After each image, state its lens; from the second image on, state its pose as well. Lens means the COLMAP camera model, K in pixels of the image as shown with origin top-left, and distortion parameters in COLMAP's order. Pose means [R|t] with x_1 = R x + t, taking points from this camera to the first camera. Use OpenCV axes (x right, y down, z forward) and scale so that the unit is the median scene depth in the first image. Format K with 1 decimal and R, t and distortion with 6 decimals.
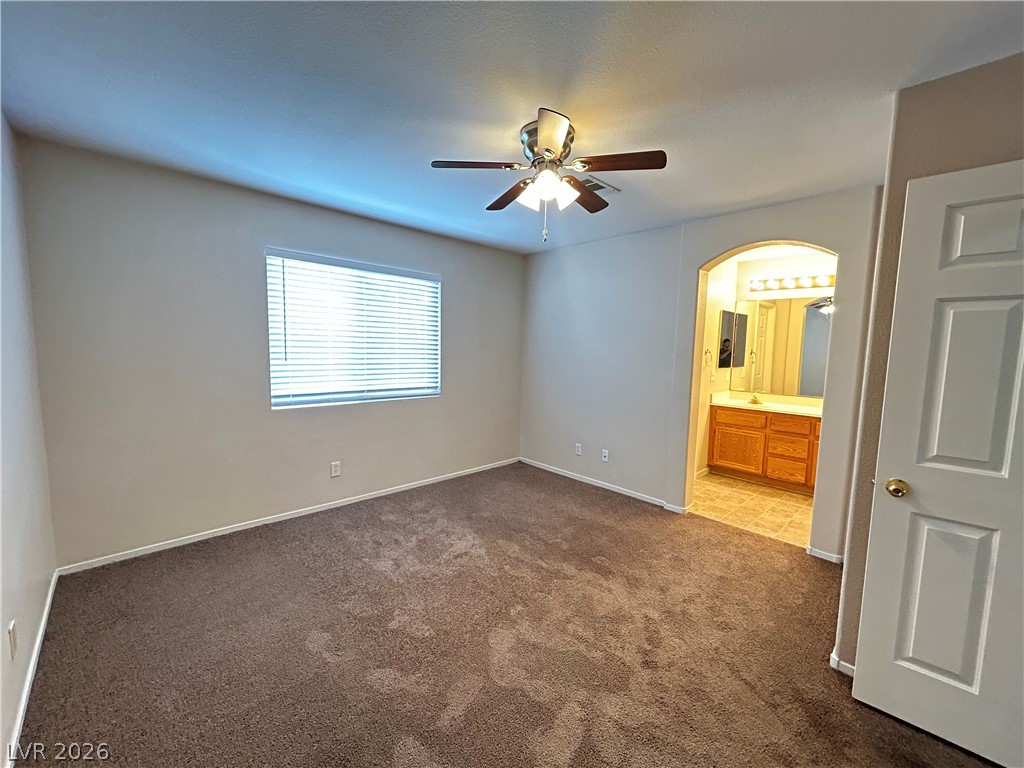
lens RADIAL K [[411.3, 0, 512.0], [0, 411.3, 384.0], [0, 0, 1]] dist [-0.000641, 0.000756]
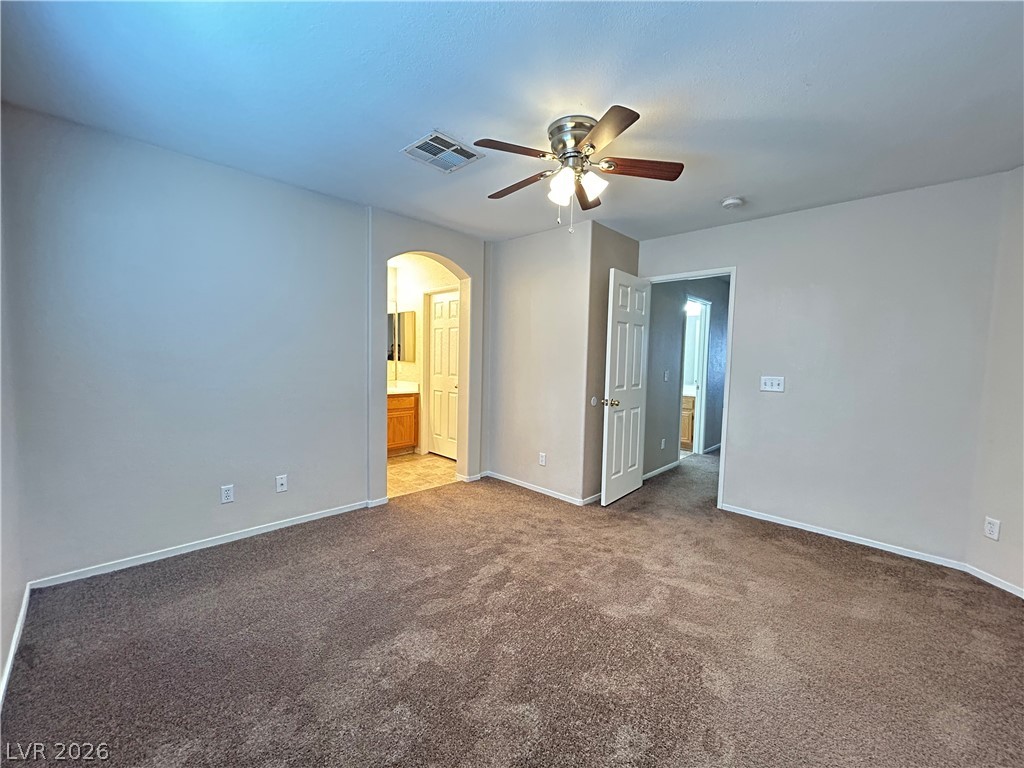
lens RADIAL K [[411.3, 0, 512.0], [0, 411.3, 384.0], [0, 0, 1]] dist [-0.000641, 0.000756]
pose [[-0.033507, -0.090259, 0.995354, -0.725021], [0.069390, 0.993300, 0.092409, -0.055654], [-0.997027, 0.072164, -0.027019, 0.894092]]
